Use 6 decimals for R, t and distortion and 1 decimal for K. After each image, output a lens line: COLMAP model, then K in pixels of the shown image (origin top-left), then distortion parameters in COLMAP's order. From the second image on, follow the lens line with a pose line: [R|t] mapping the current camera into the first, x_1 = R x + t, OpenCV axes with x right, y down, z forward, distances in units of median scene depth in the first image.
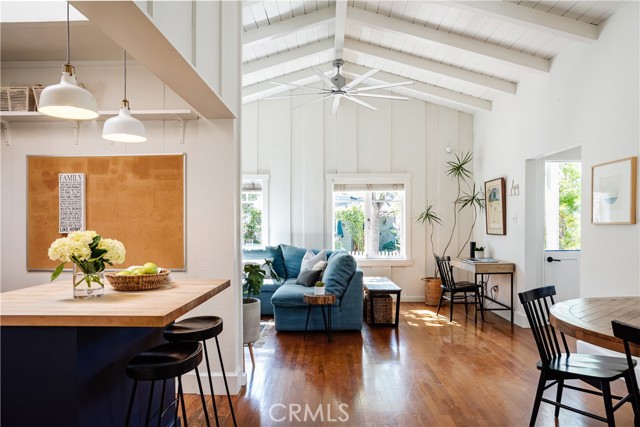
lens RADIAL K [[453.5, 0, 326.3], [0, 453.5, 225.9], [0, 0, 1]] dist [-0.048158, 0.002849]
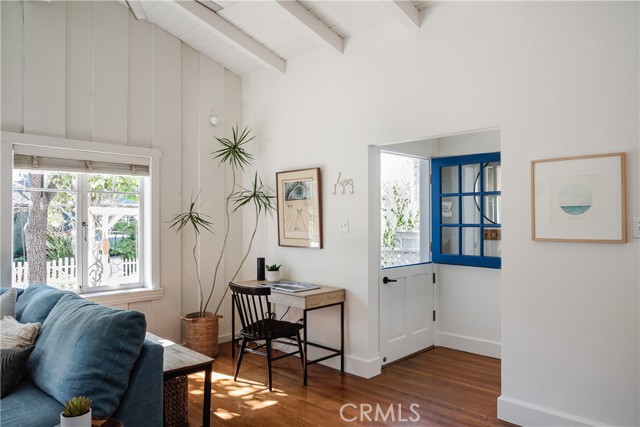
lens RADIAL K [[453.5, 0, 326.3], [0, 453.5, 225.9], [0, 0, 1]] dist [-0.048158, 0.002849]
pose [[0.703710, -0.001765, 0.710485, -0.111559], [-0.004757, 0.999963, 0.007195, -0.020963], [-0.710471, -0.008443, 0.703676, 0.497354]]
